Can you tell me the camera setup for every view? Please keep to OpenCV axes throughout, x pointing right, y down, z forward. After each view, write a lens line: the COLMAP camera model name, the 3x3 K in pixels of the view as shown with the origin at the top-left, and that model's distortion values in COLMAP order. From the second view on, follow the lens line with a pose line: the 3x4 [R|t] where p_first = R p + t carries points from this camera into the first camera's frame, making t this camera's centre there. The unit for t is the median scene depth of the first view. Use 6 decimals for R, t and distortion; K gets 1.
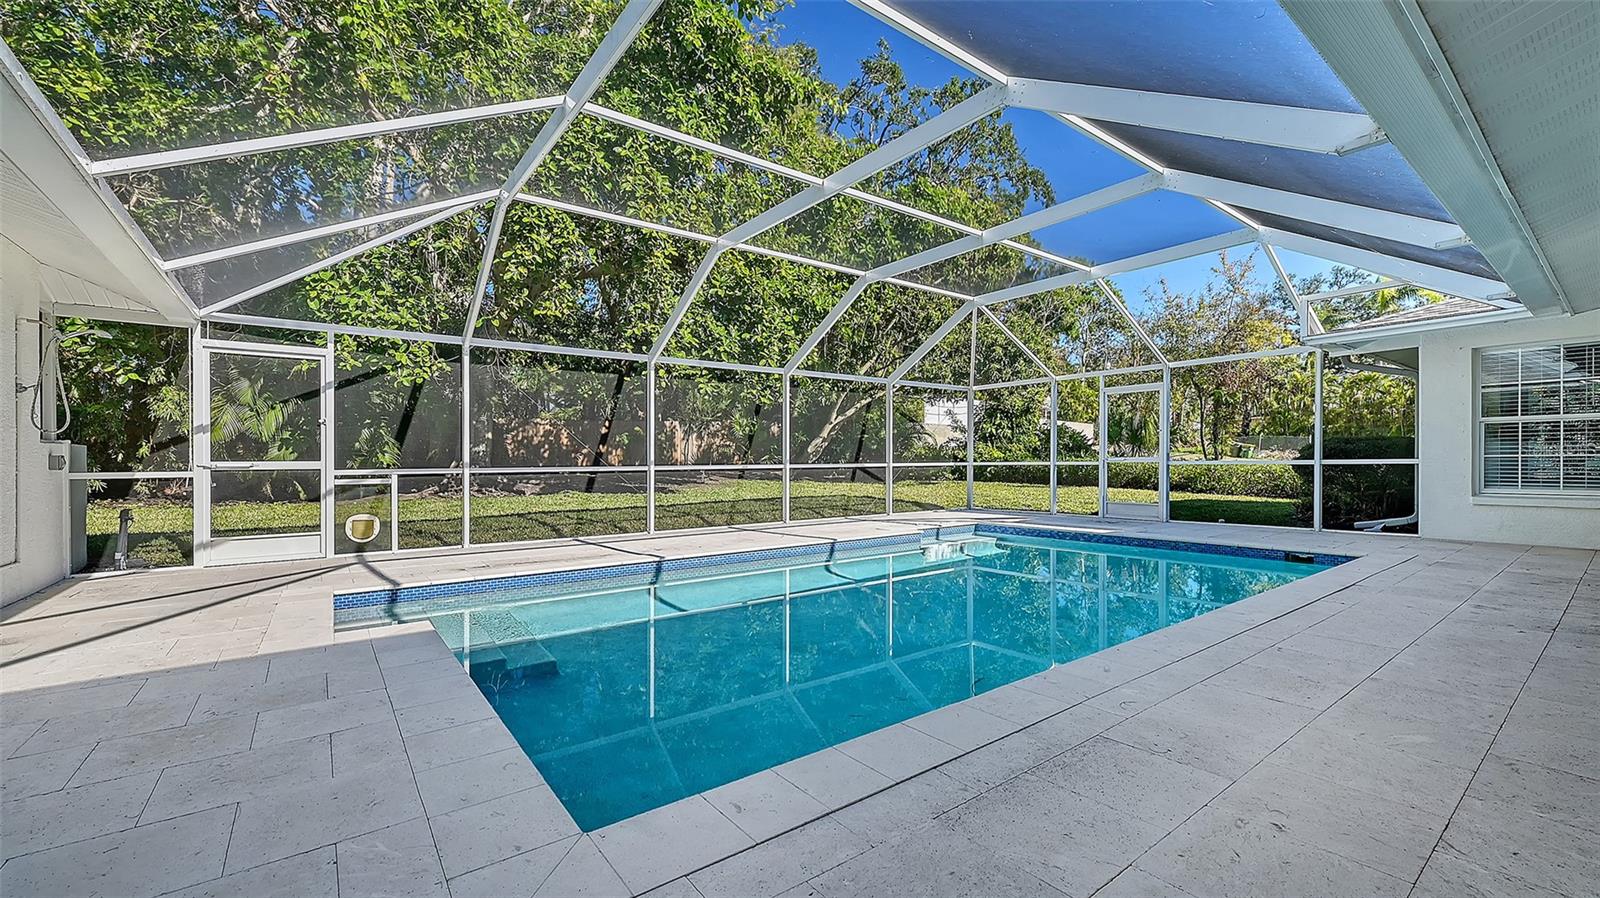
lens RADIAL K [[640.5, 0, 804.0], [0, 640.5, 458.4], [0, 0, 1]] dist [-0.000229, -0.000013]
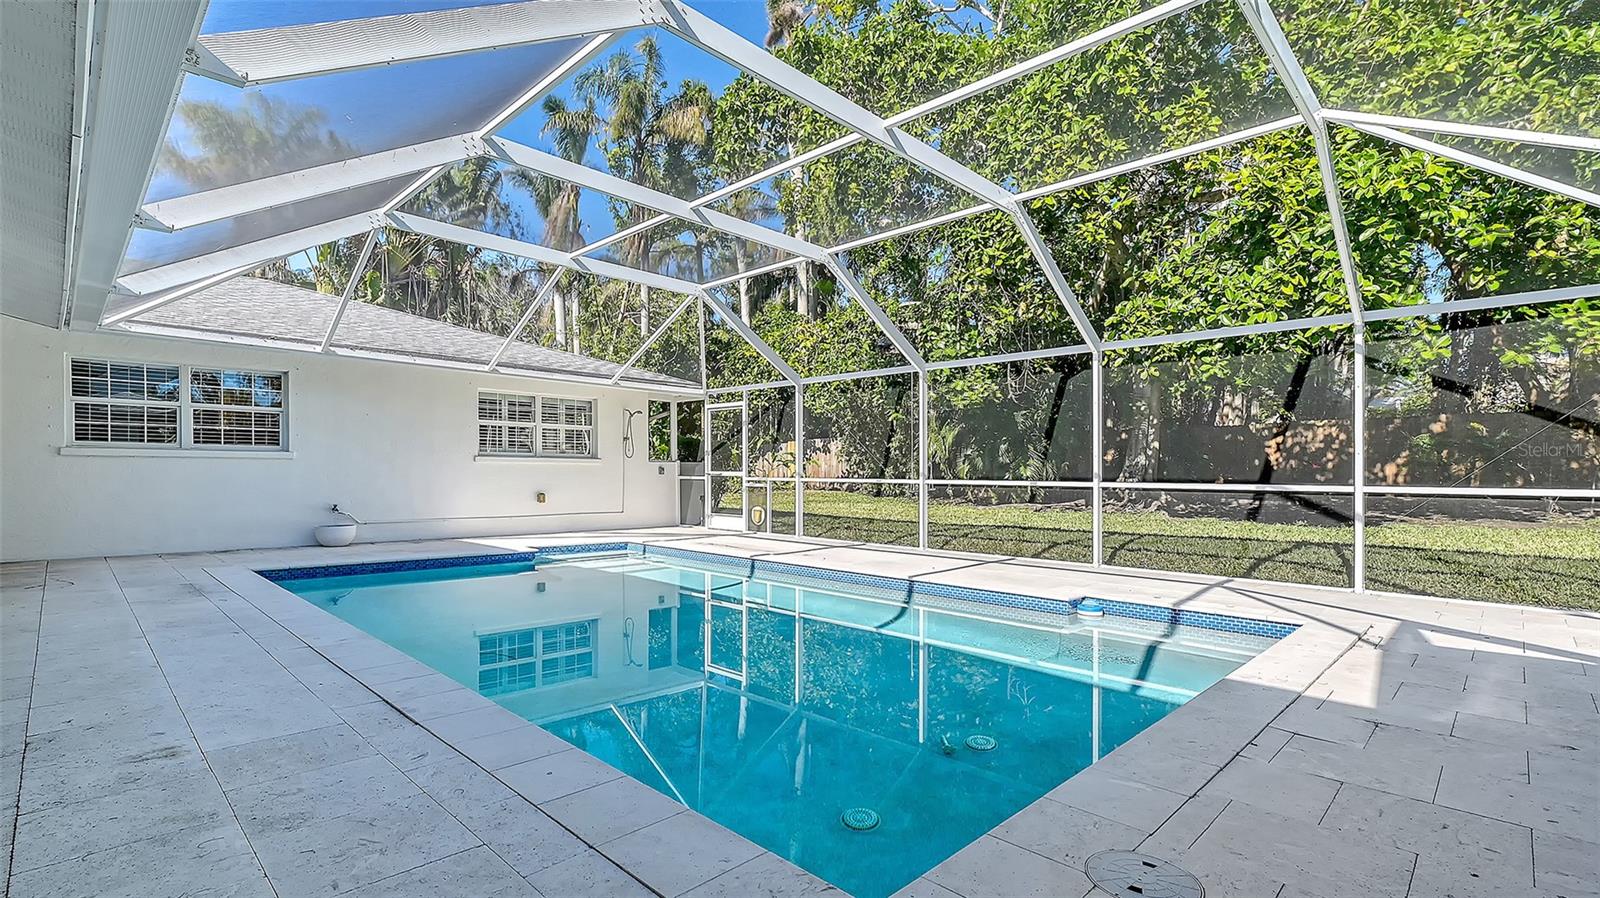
lens RADIAL K [[740.9, 0, 799.1], [0, 740.9, 459.6], [0, 0, 1]] dist [0.000457, 0.000208]
pose [[0.142606, -0.008165, -0.989746, 0.665571], [-0.005061, 0.999947, -0.008978, -0.005462], [0.989767, 0.006289, 0.142557, 0.528001]]
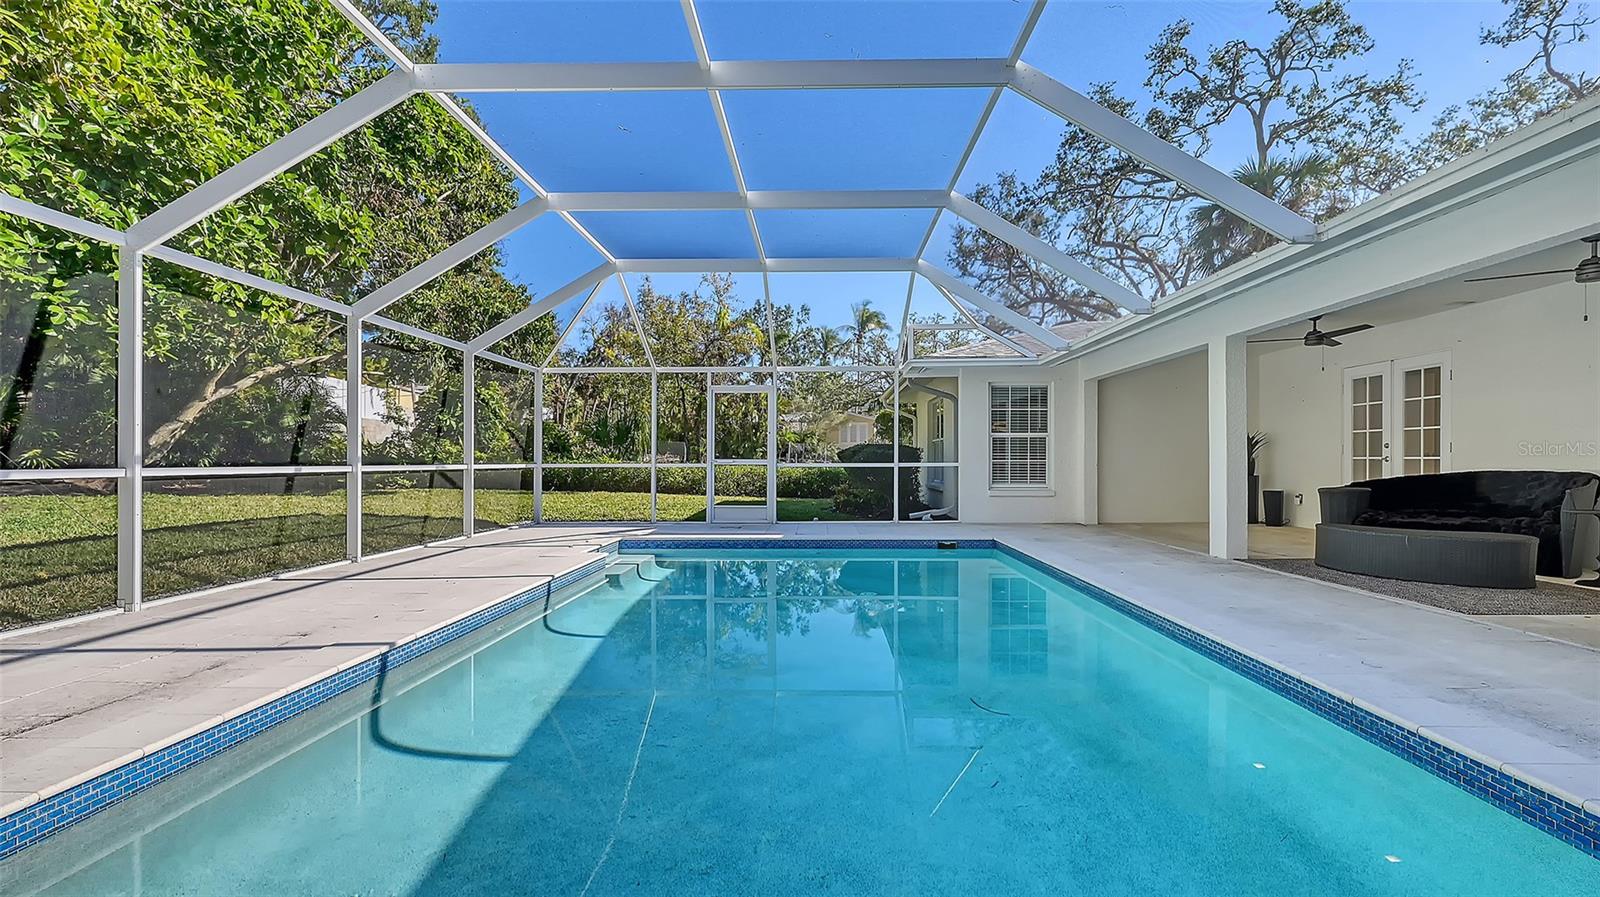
lens RADIAL K [[740.9, 0, 802.6], [0, 740.9, 454.0], [0, 0, 1]] dist [0.000457, 0.000208]
pose [[0.619138, 0.015716, 0.785125, -0.298618], [-0.008457, 0.999875, -0.013345, 0.003788], [-0.785236, 0.001623, 0.619194, 0.216043]]
